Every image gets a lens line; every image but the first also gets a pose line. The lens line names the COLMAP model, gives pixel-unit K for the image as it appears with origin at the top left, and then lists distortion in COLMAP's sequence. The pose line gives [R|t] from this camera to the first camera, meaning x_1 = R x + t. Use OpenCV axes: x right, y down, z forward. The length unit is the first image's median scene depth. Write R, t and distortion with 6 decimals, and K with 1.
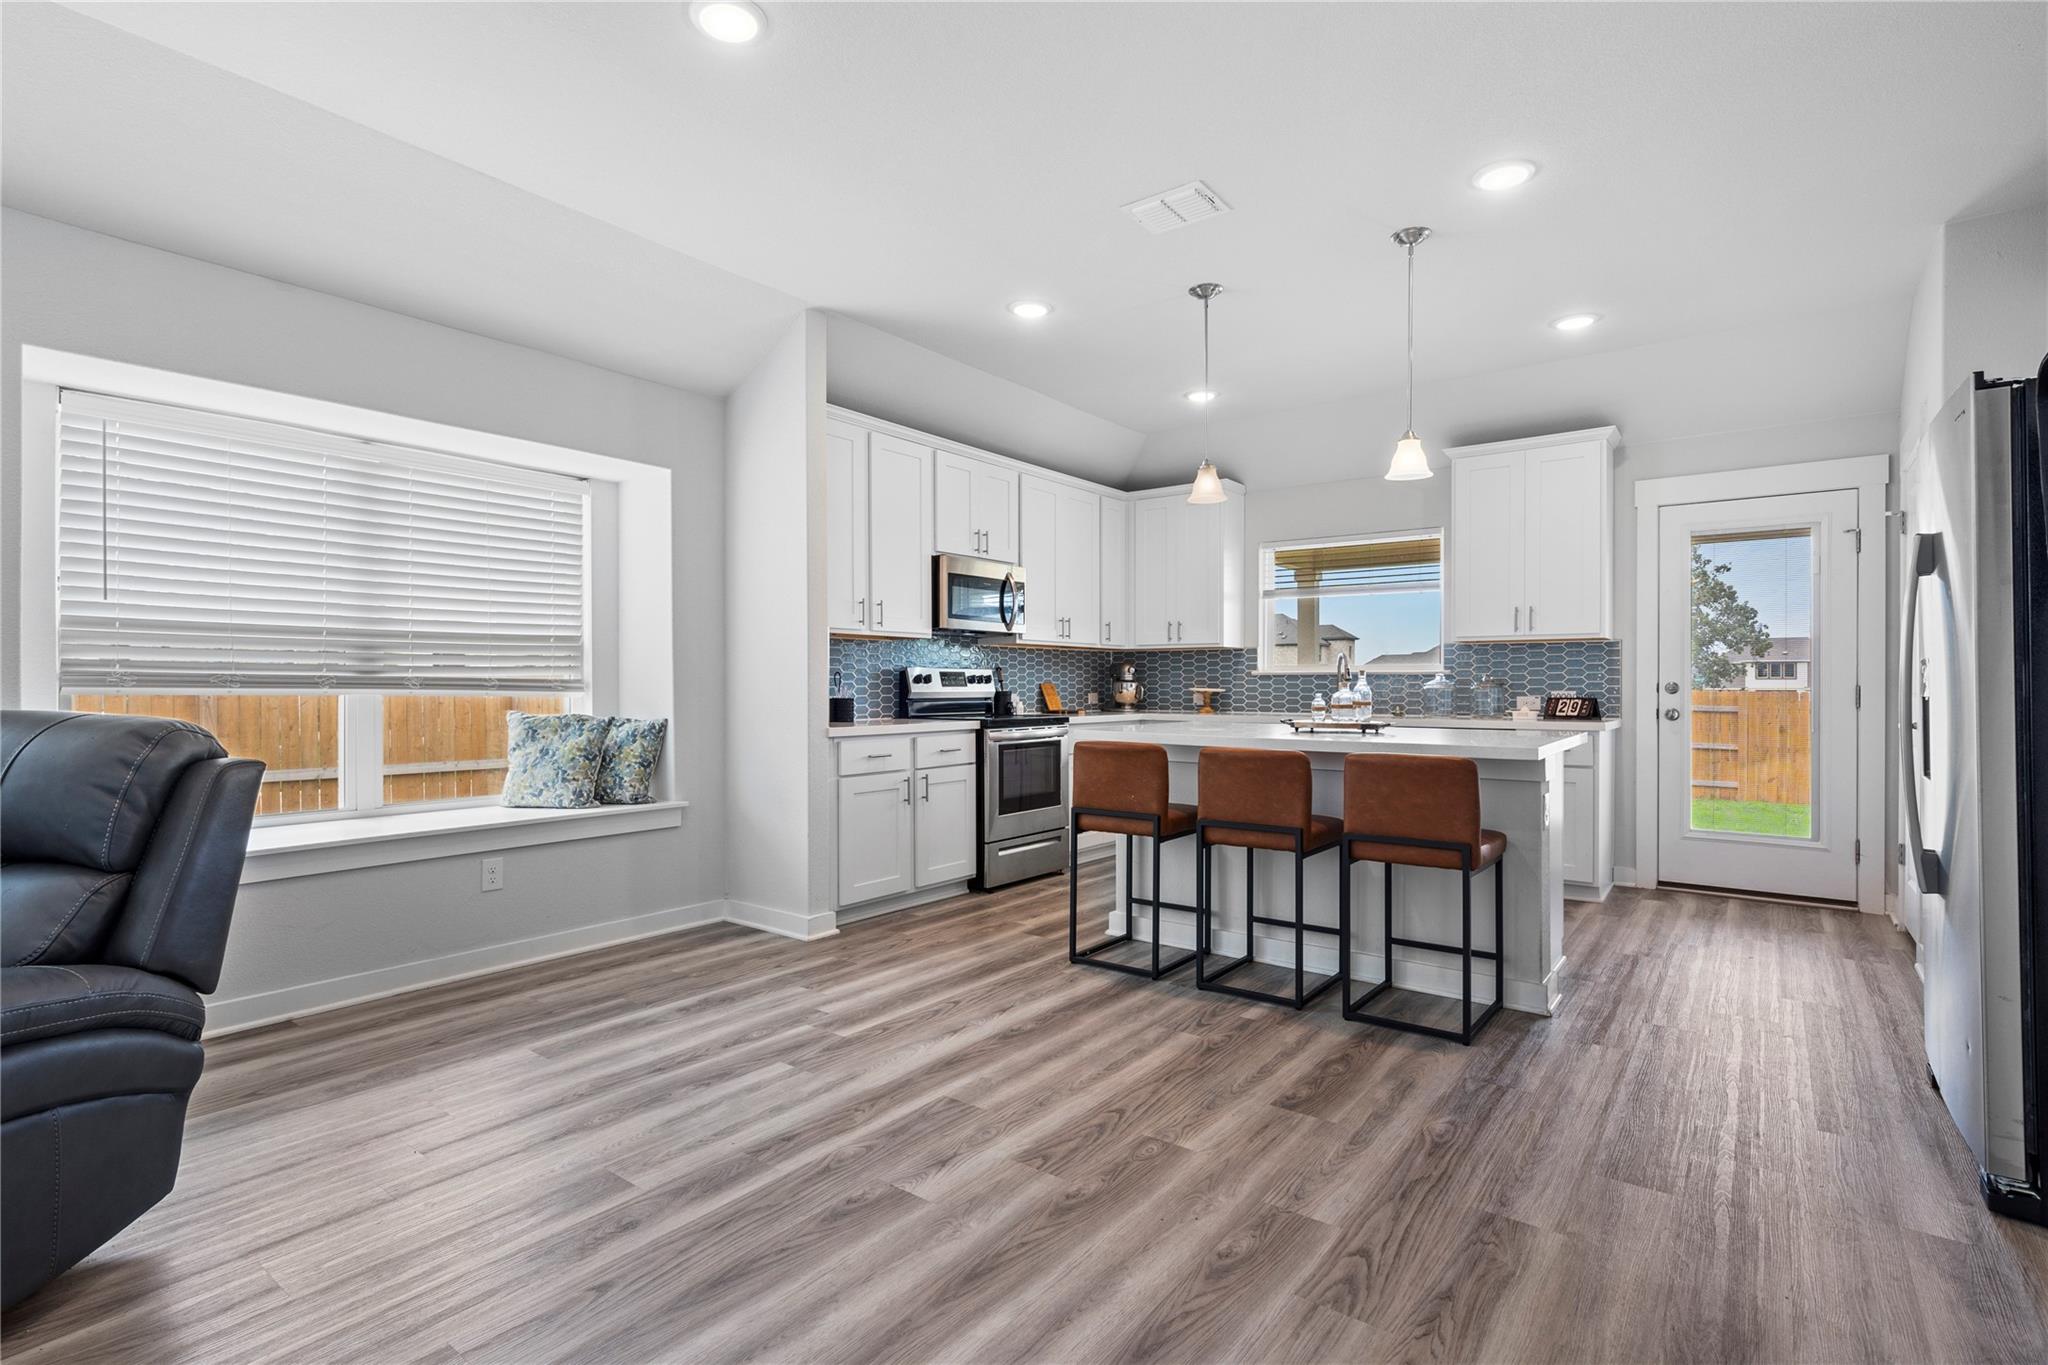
lens RADIAL K [[981.8, 0, 1012.5], [0, 981.8, 685.5], [0, 0, 1]] dist [0.004364, -0.001296]
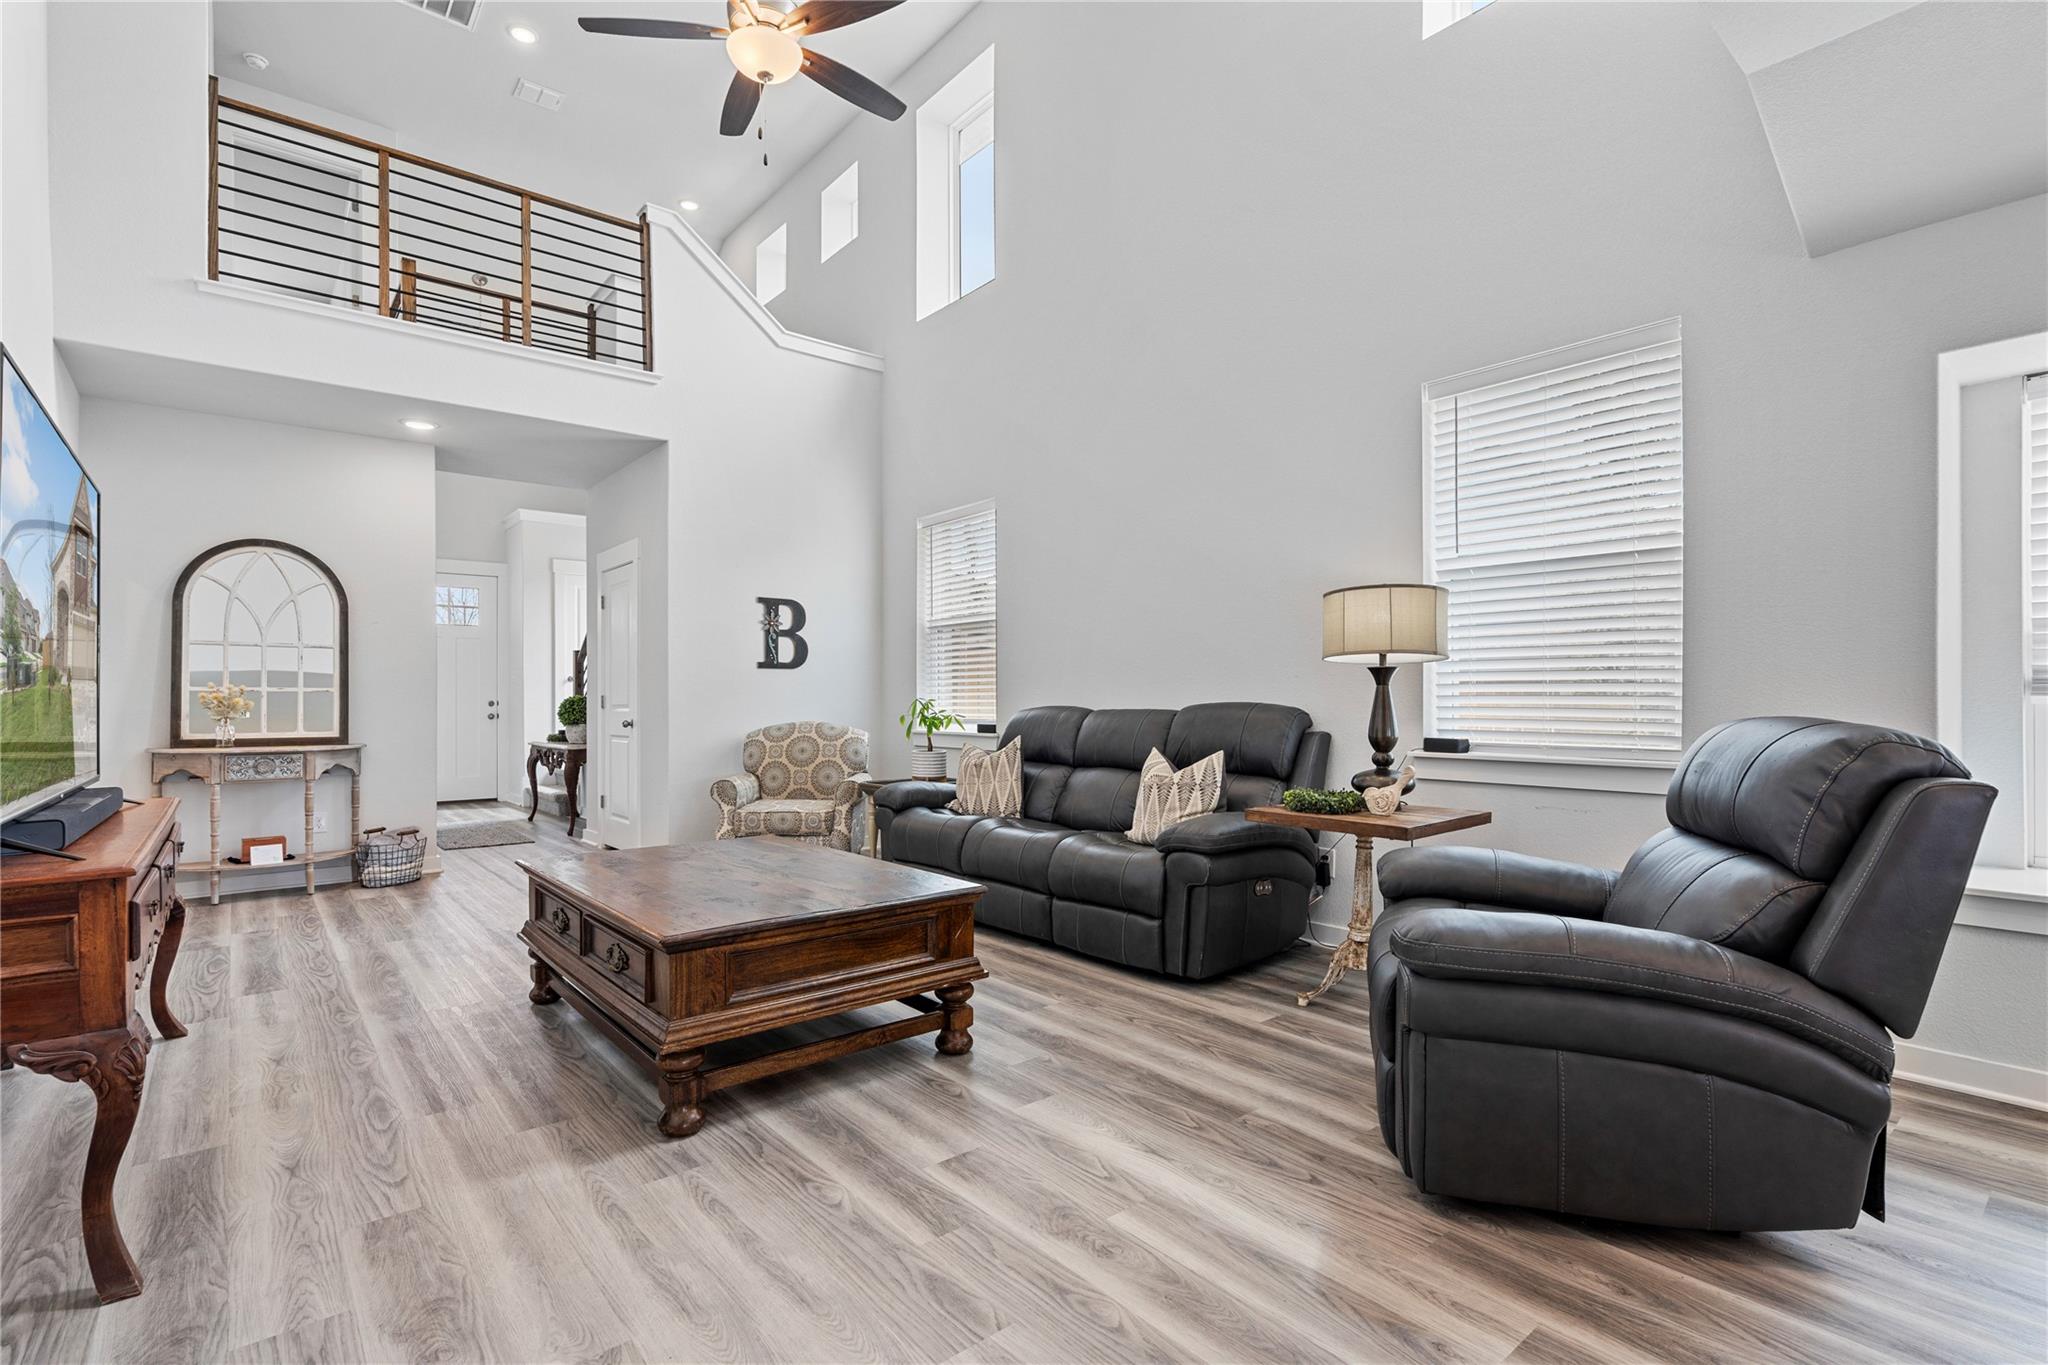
lens RADIAL K [[950.1, 0, 1004.1], [0, 950.1, 696.4], [0, 0, 1]] dist [-0.002844, 0.002121]
pose [[-0.228828, 0.003277, -0.973461, 0.082970], [0.005690, 0.999982, 0.002029, -0.001500], [0.973450, -0.005074, -0.228842, 0.156702]]
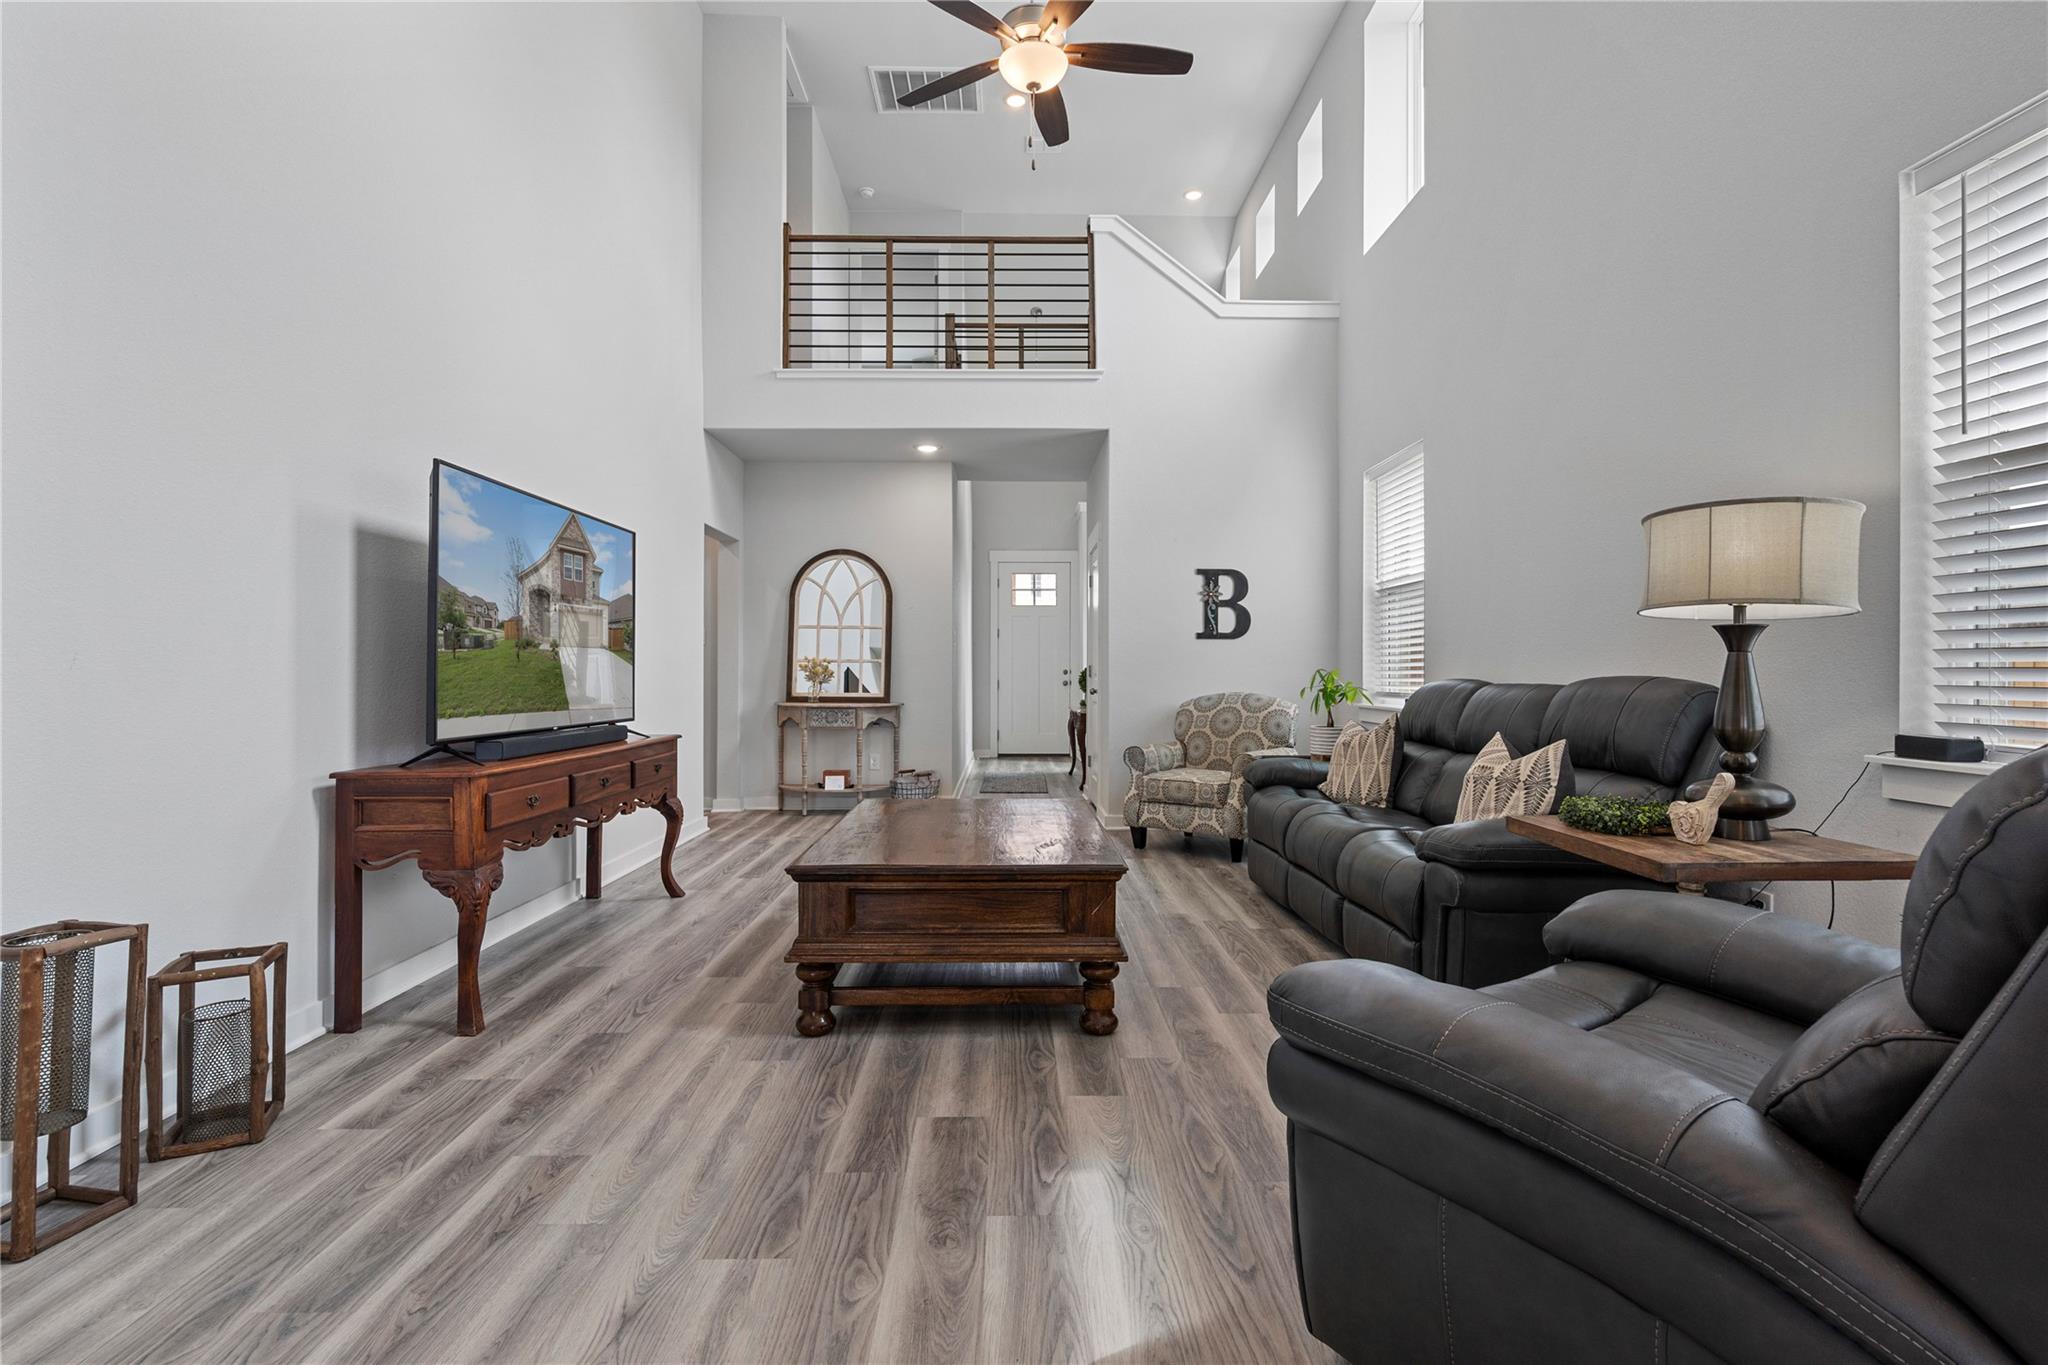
lens RADIAL K [[950.1, 0, 1021.4], [0, 950.1, 667.2], [0, 0, 1]] dist [-0.002844, 0.002121]
pose [[-0.783076, 0.002185, -0.621922, -0.085618], [0.003136, 0.999995, -0.000436, -0.000290], [0.621918, -0.002292, -0.783079, 0.406607]]
